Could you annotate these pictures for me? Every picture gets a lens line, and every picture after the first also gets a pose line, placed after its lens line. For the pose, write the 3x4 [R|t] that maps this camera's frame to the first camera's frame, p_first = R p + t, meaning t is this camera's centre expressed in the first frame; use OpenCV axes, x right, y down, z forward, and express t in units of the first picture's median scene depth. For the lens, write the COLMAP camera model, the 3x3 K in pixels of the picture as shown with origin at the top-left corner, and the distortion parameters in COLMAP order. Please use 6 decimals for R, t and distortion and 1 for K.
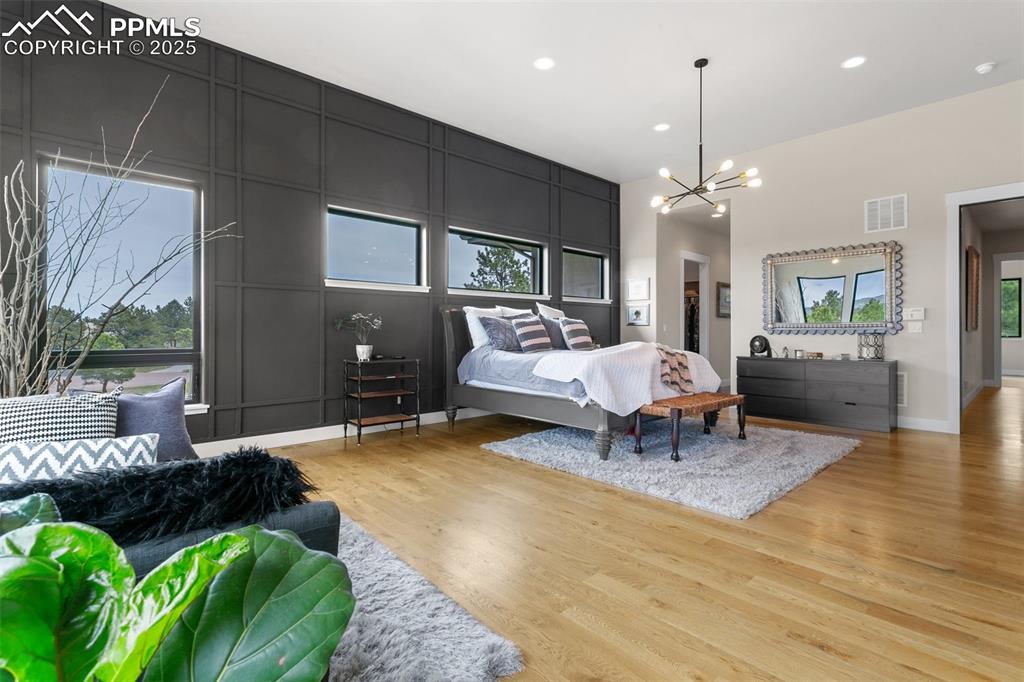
lens RADIAL K [[477.5, 0, 505.6], [0, 477.5, 336.0], [0, 0, 1]] dist [-0.004902, -0.000341]
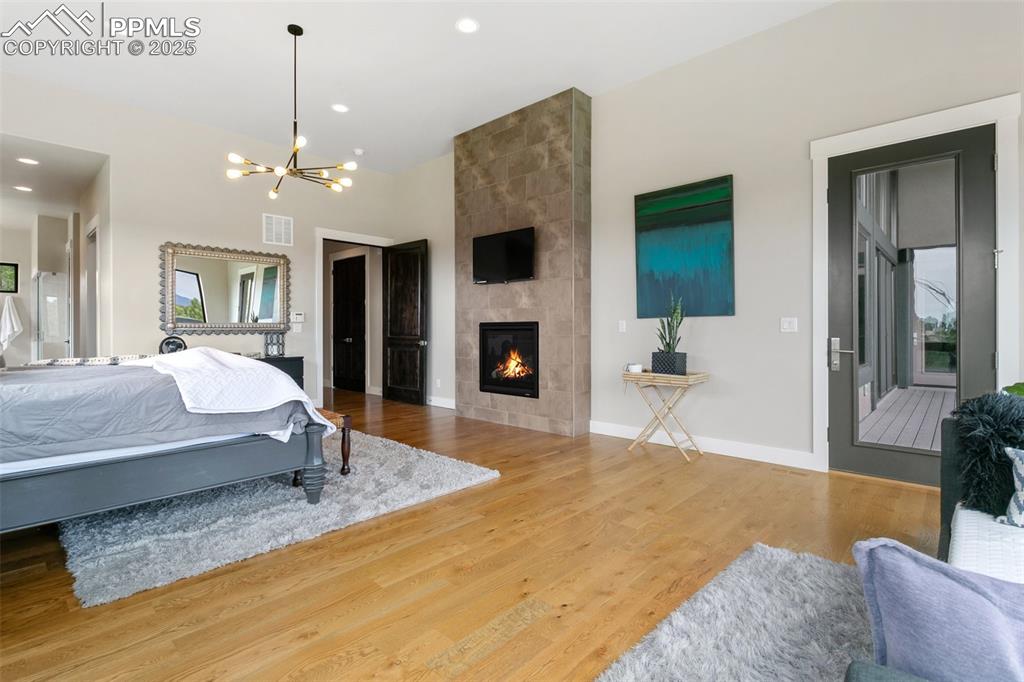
lens RADIAL K [[477.5, 0, 505.6], [0, 477.5, 332.6], [0, 0, 1]] dist [-0.004902, -0.000341]
pose [[-0.069189, -0.004231, 0.997595, -0.426714], [0.012811, 0.999905, 0.005129, -0.006216], [-0.997521, 0.013135, -0.069128, 0.568552]]
